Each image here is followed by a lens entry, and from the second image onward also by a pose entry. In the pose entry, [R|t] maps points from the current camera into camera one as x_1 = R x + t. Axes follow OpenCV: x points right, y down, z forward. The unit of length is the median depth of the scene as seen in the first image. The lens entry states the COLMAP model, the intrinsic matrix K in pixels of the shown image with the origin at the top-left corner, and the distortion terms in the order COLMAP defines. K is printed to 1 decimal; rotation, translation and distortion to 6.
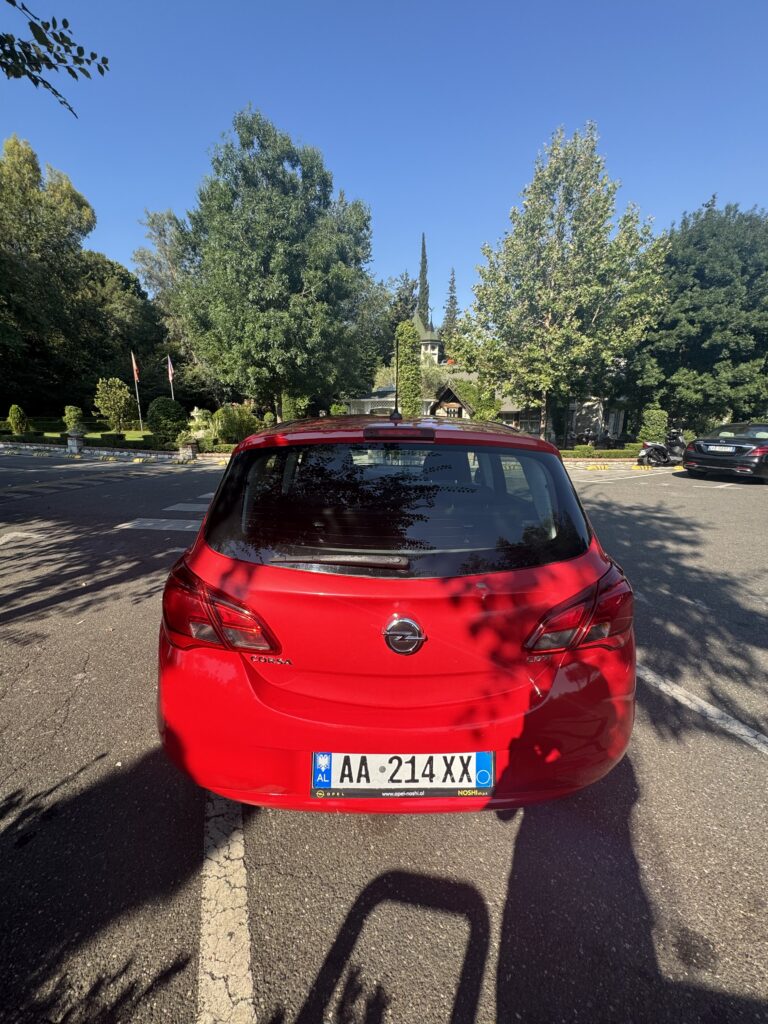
lens RADIAL K [[412.0, 0, 384.0], [0, 412.0, 512.0], [0, 0, 1]] dist [0.000260, 0.000002]
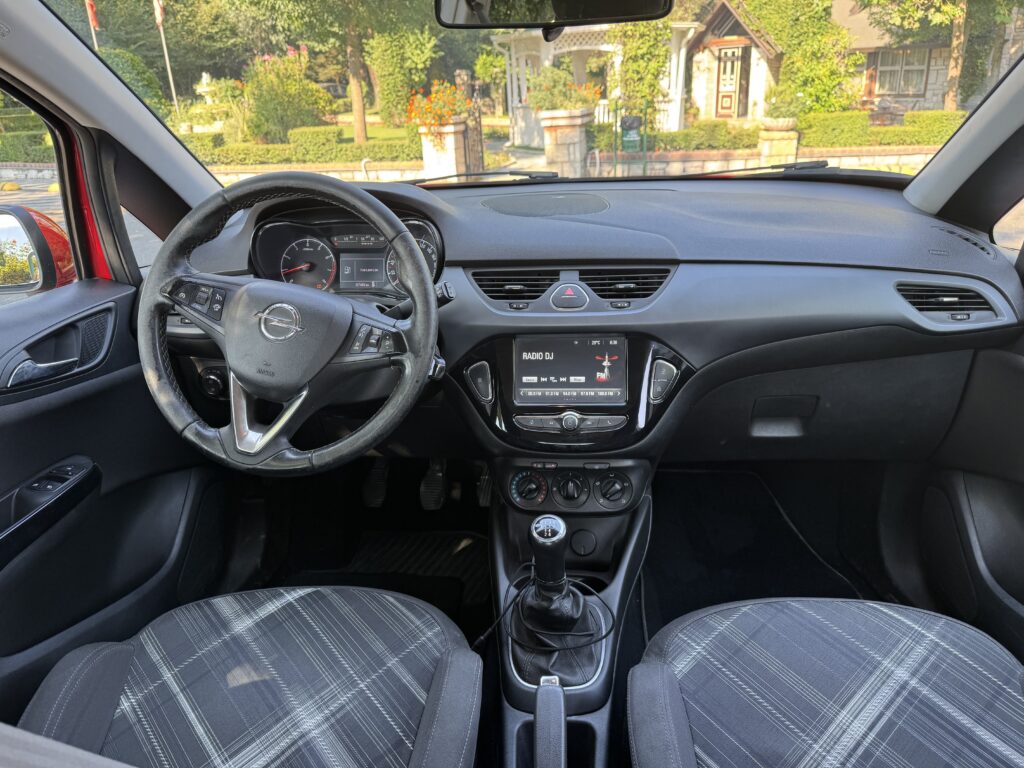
lens RADIAL K [[709.9, 0, 512.0], [0, 709.9, 384.0], [0, 0, 1]] dist [-0.004847, -0.001561]
pose [[0.993990, -0.007218, -0.109230, 0.003997], [0.025376, 0.985837, 0.165773, -0.015116], [0.106486, -0.167548, 0.980096, 0.119640]]
